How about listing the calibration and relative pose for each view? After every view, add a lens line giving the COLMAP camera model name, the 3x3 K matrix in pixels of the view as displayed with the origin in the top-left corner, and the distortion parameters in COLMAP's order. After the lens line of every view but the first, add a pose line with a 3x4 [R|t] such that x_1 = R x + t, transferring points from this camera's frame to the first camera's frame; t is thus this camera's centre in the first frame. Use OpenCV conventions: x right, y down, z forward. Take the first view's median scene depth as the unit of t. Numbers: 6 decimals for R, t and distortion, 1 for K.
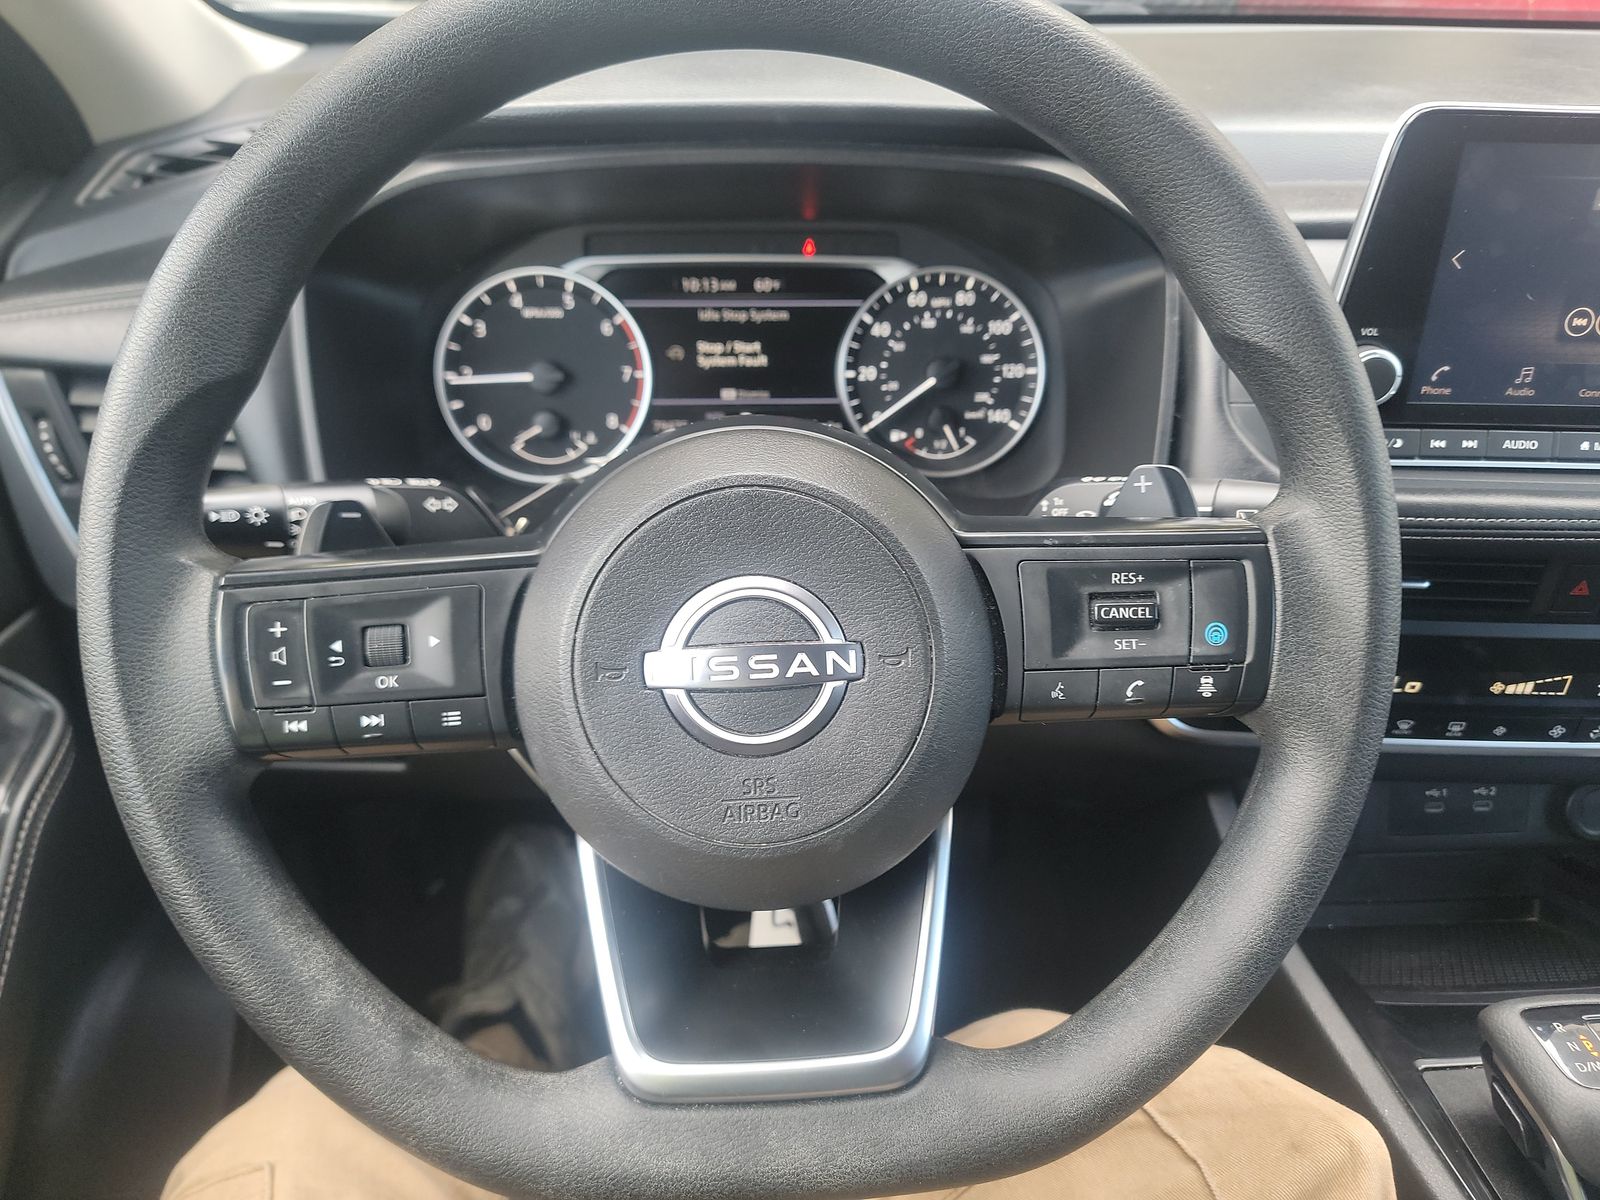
lens RADIAL K [[1103.4, 0, 797.7], [0, 1103.4, 604.9], [0, 0, 1]] dist [0.018462, -0.018051]
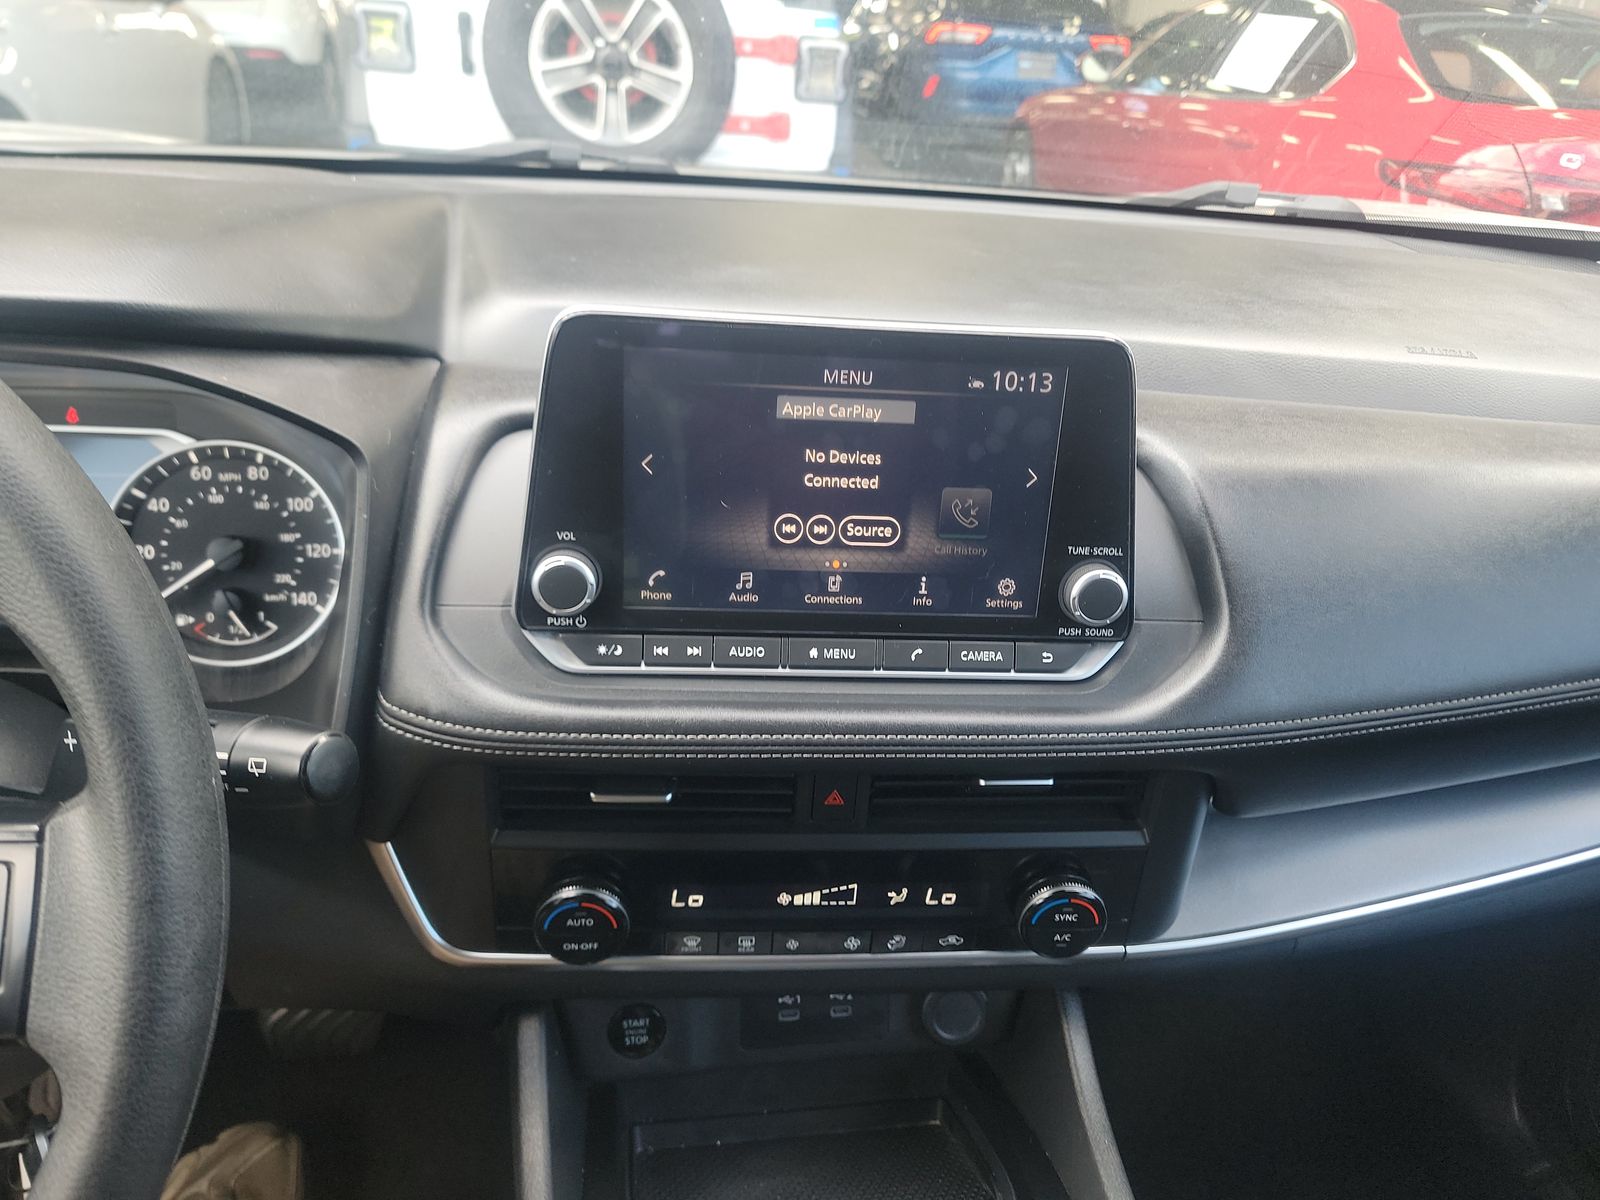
lens RADIAL K [[1103.4, 0, 807.6], [0, 1103.4, 587.0], [0, 0, 1]] dist [0.018462, -0.018051]
pose [[0.991270, 0.005908, 0.131719, 0.486830], [0.007401, 0.994928, -0.100322, -0.087740], [-0.131643, 0.100421, 0.986198, 0.040829]]
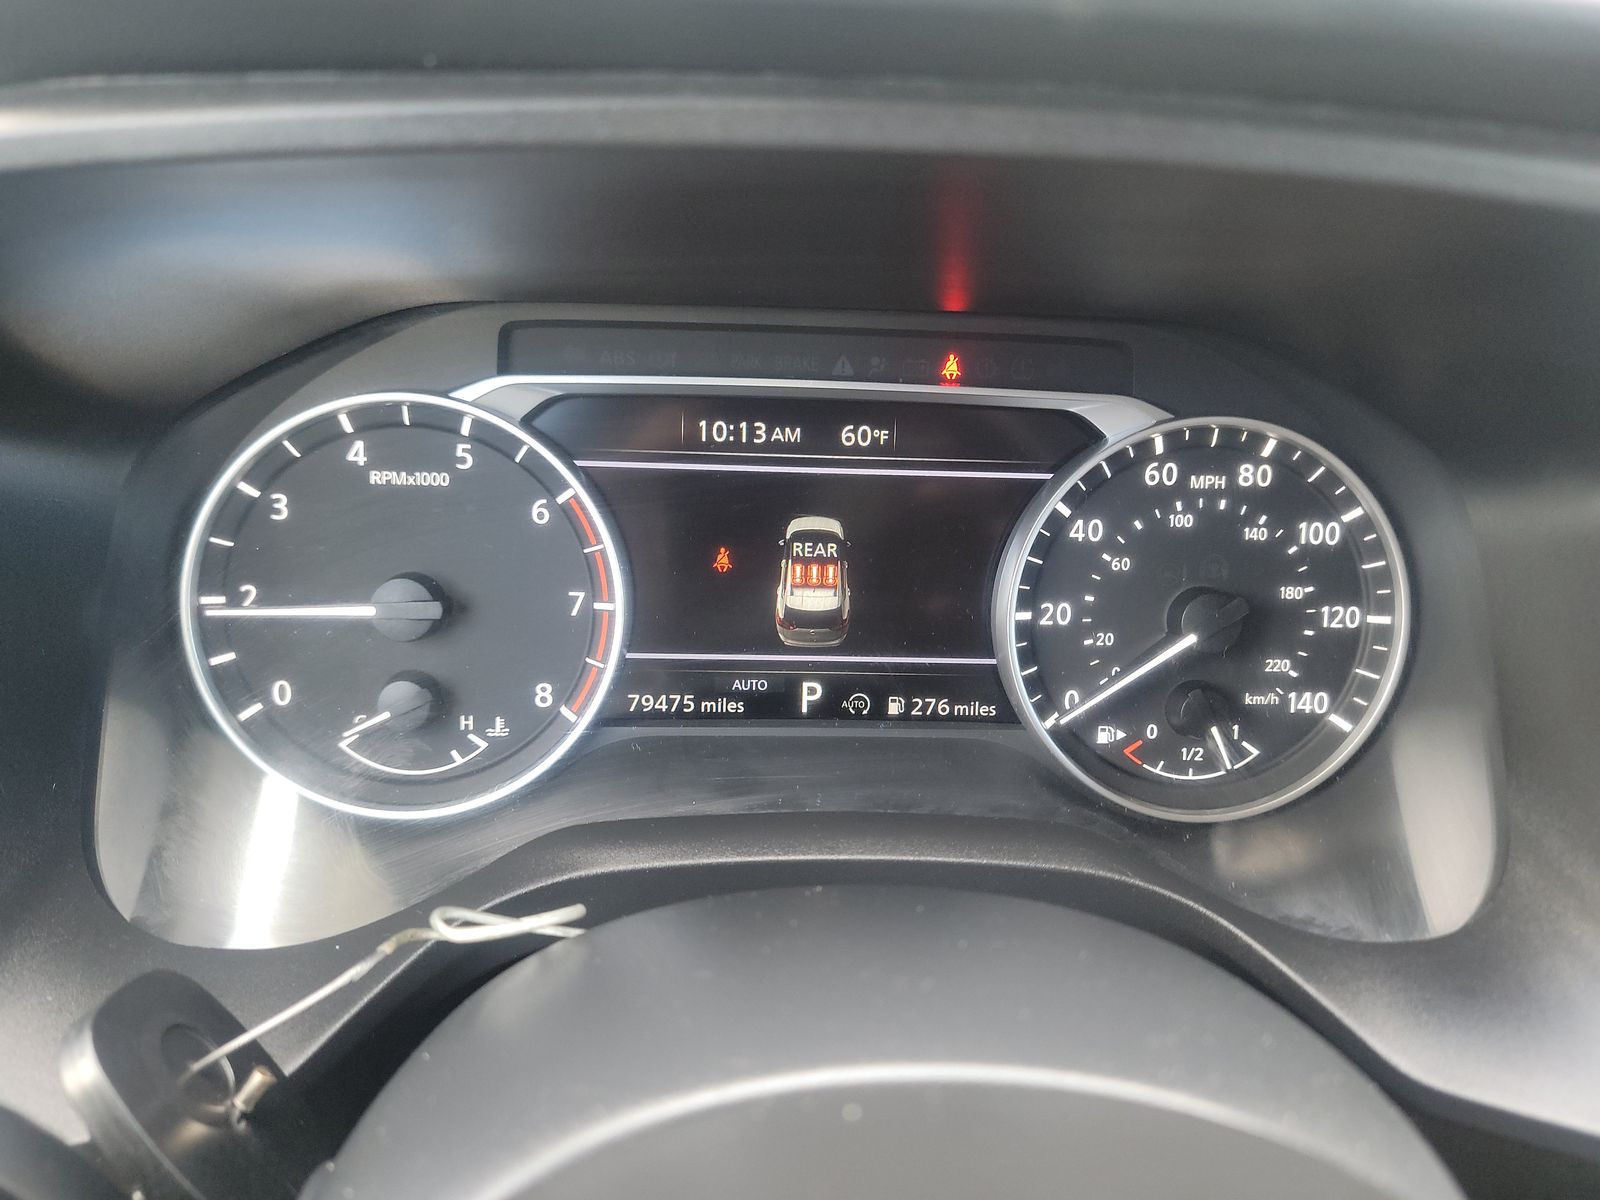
lens RADIAL K [[1103.4, 0, 800.4], [0, 1103.4, 596.9], [0, 0, 1]] dist [0.018462, -0.018051]
pose [[0.999327, 0.032677, 0.016667, -0.063003], [-0.031462, 0.997153, -0.068531, -0.181621], [-0.018859, 0.067961, 0.997510, 0.505727]]
